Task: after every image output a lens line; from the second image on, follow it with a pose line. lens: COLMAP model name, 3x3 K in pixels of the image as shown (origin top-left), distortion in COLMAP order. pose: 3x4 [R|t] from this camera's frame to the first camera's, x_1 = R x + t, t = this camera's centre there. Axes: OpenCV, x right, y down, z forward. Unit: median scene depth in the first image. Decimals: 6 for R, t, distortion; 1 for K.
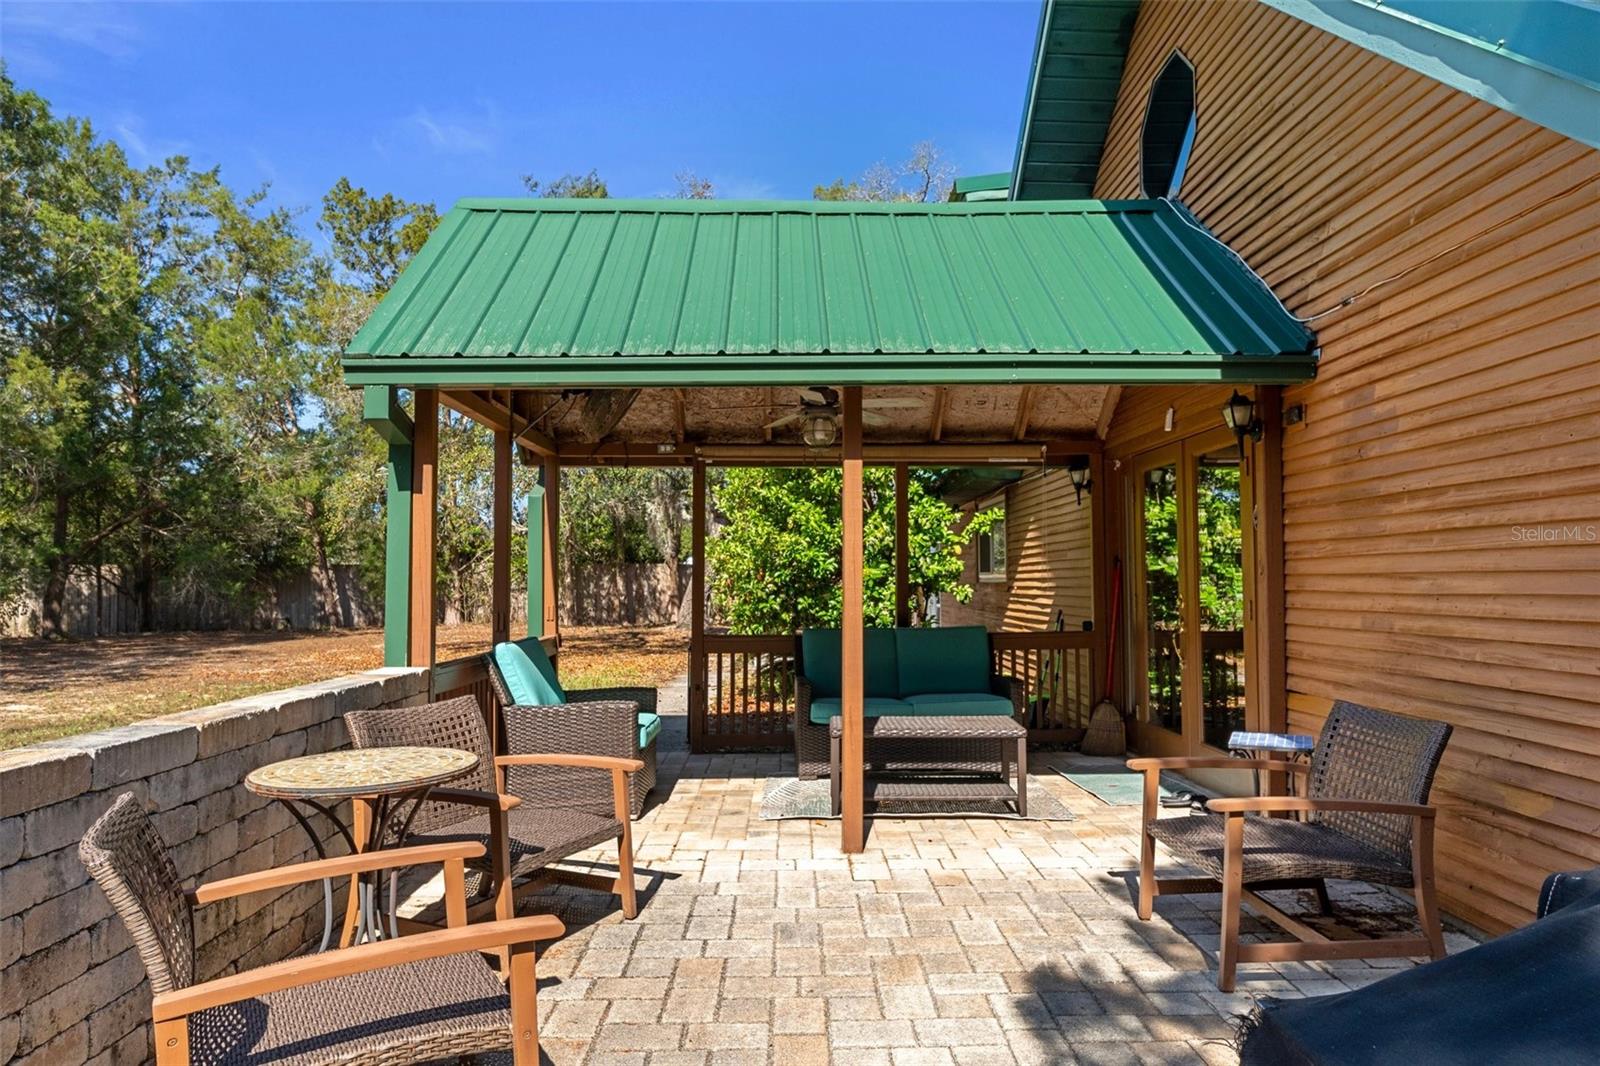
lens RADIAL K [[986.6, 0, 799.4], [0, 986.6, 533.6], [0, 0, 1]] dist [-0.013484, 0.000810]
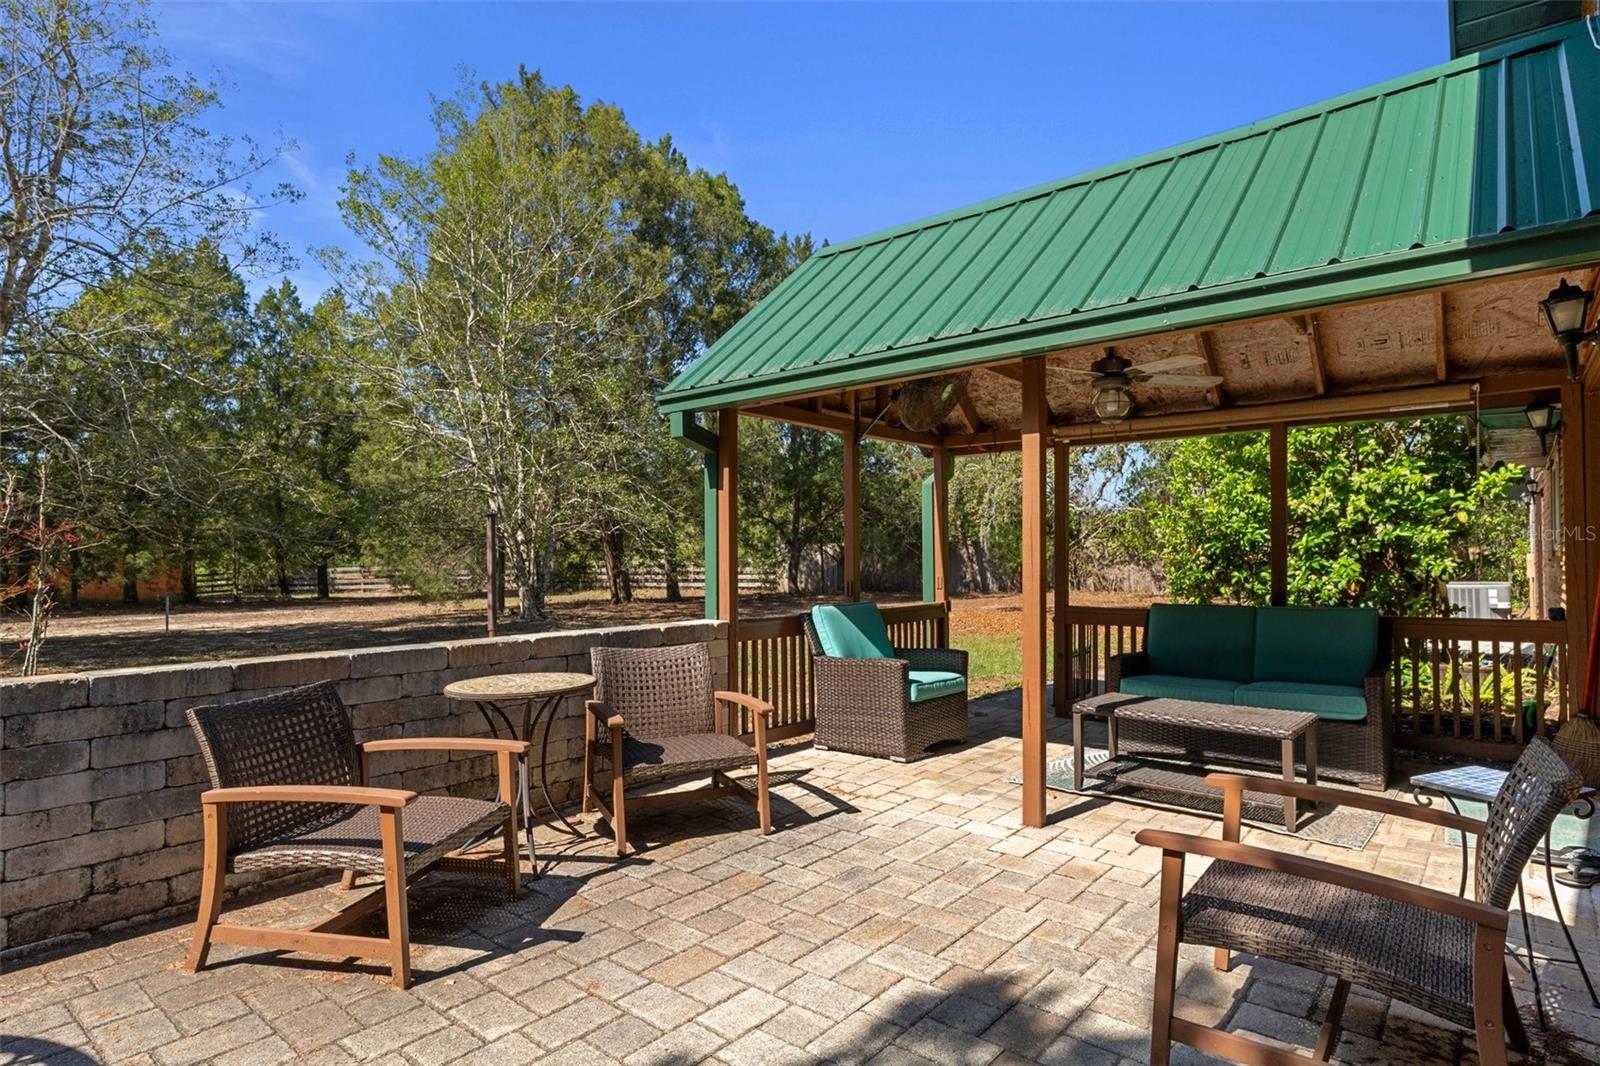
lens RADIAL K [[849.3, 0, 808.7], [0, 849.3, 538.3], [0, 0, 1]] dist [-0.000268, 0.000380]
pose [[0.758321, -0.014256, -0.651726, 0.453164], [0.033154, 0.999310, 0.016718, 0.009332], [0.651038, -0.034285, 0.758271, 0.208268]]
